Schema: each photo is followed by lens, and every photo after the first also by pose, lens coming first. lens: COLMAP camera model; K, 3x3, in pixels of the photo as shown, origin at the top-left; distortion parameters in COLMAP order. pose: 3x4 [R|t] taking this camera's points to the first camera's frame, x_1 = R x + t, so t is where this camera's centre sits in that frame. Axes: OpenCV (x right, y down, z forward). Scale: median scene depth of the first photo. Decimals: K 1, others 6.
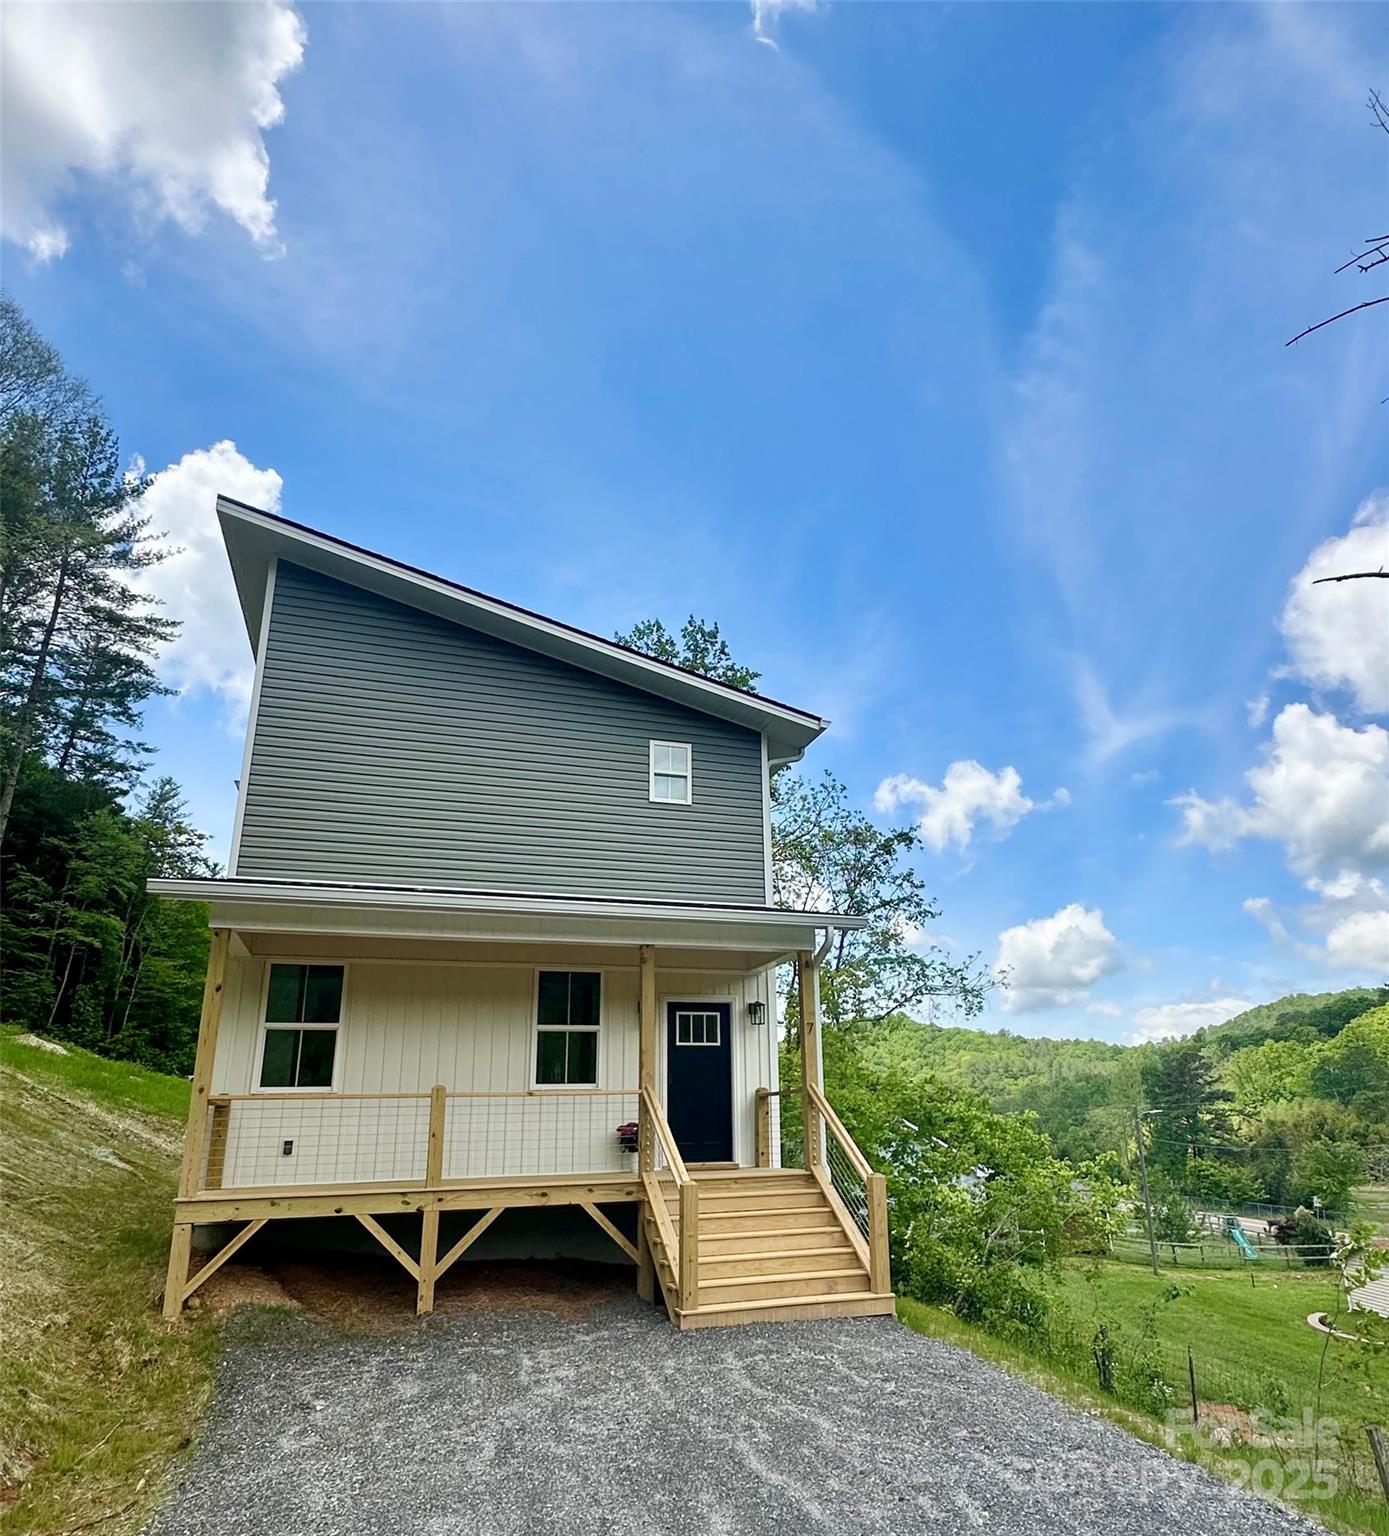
lens RADIAL K [[969.5, 0, 751.0], [0, 969.5, 829.3], [0, 0, 1]] dist [0.002526, 0.004041]
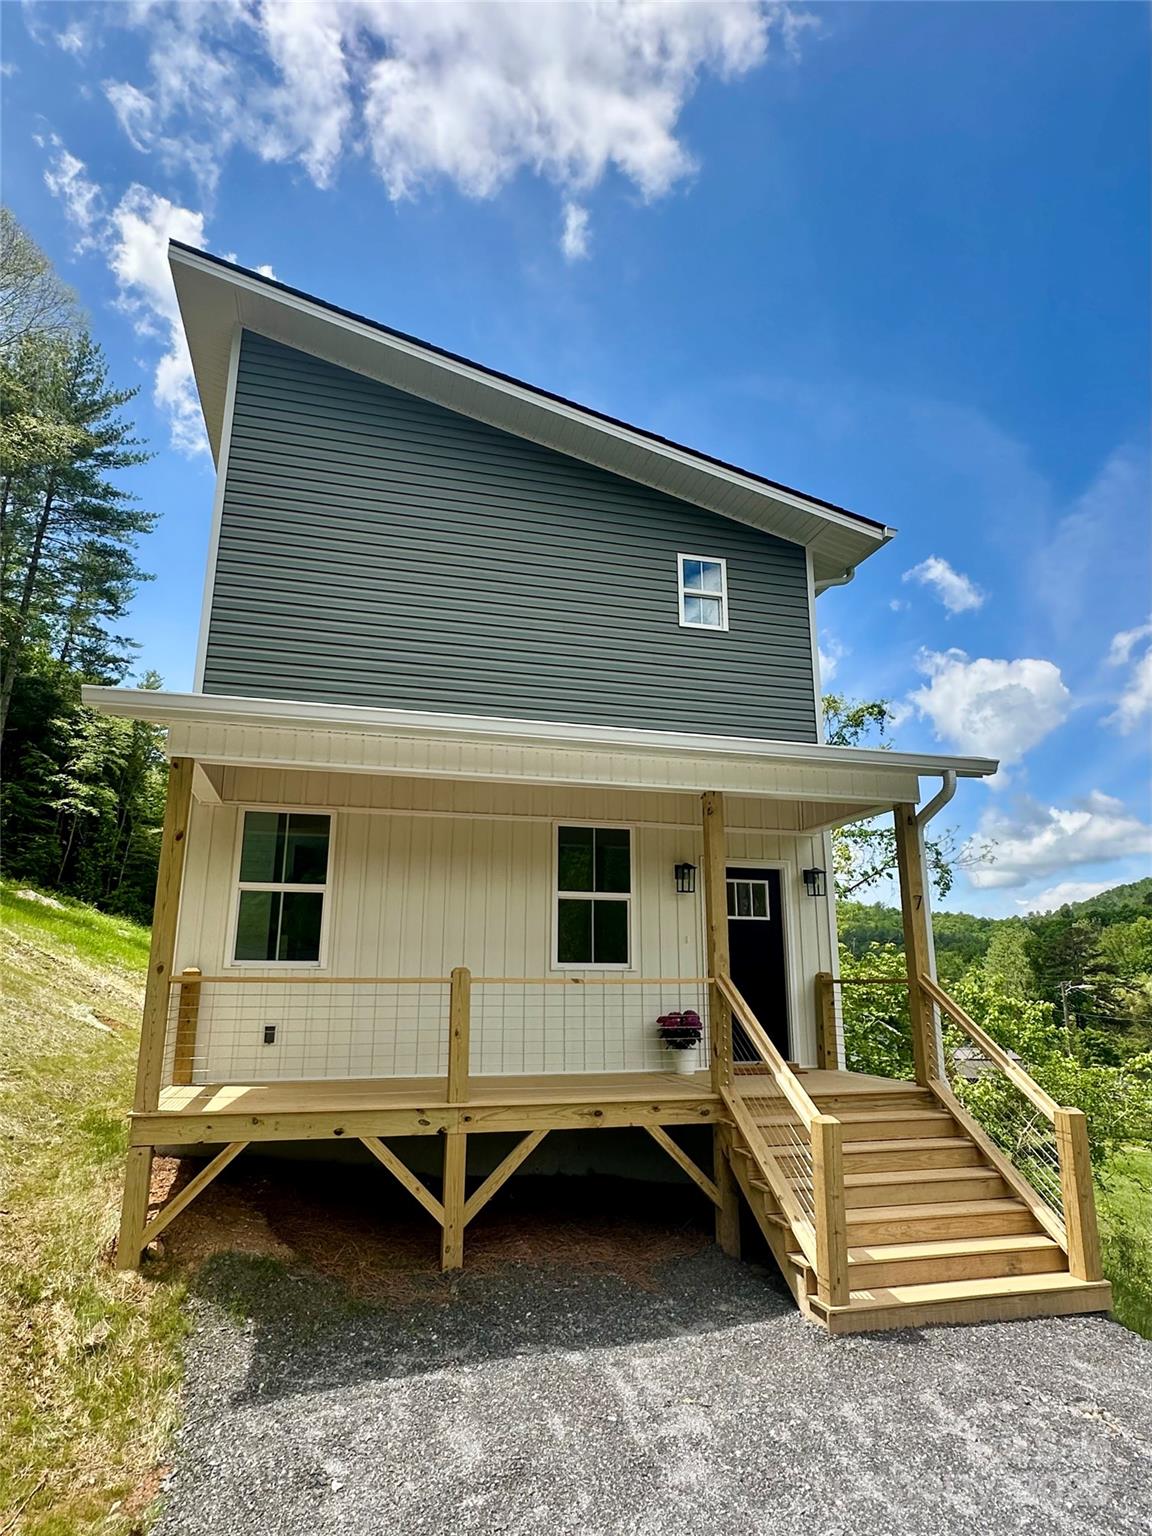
lens RADIAL K [[861.1, 0, 576.0], [0, 861.1, 768.0], [0, 0, 1]] dist [0.002279, 0.001125]
pose [[0.996190, 0.006932, -0.086935, -0.152653], [-0.002130, 0.998473, 0.055209, 0.061397], [0.087185, -0.054814, 0.994683, 0.302054]]
